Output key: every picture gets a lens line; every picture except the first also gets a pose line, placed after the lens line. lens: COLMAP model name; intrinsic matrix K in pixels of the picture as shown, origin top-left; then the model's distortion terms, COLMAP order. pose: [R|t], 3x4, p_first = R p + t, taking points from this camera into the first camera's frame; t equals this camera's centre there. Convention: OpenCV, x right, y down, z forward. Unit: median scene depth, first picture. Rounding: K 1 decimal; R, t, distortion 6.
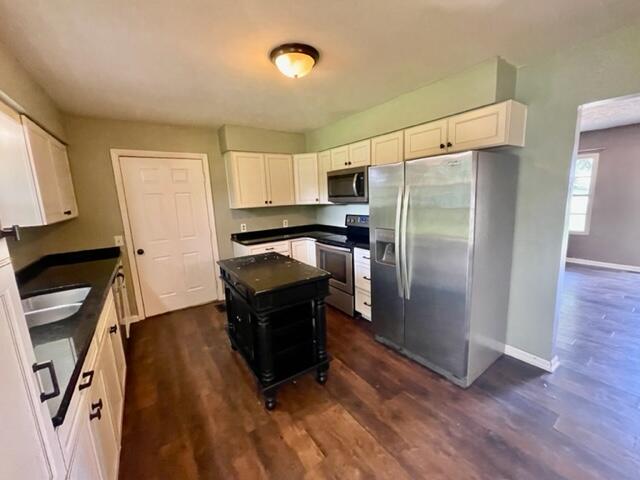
lens RADIAL K [[258.7, 0, 321.7], [0, 258.7, 238.5], [0, 0, 1]] dist [0.000481, 0.000011]
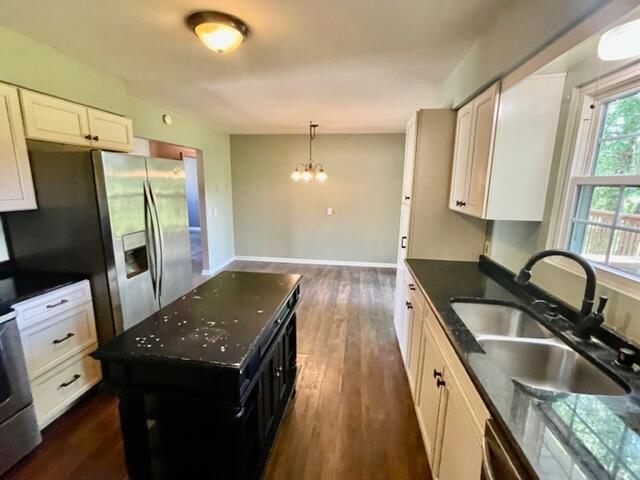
lens RADIAL K [[281.3, 0, 319.5], [0, 281.3, 239.0], [0, 0, 1]] dist [0.000257, 0.000025]
pose [[-0.734869, -0.097198, 0.671208, -0.814861], [0.131528, 0.950463, 0.281640, -0.197544], [-0.665333, 0.295251, -0.685681, 1.266835]]
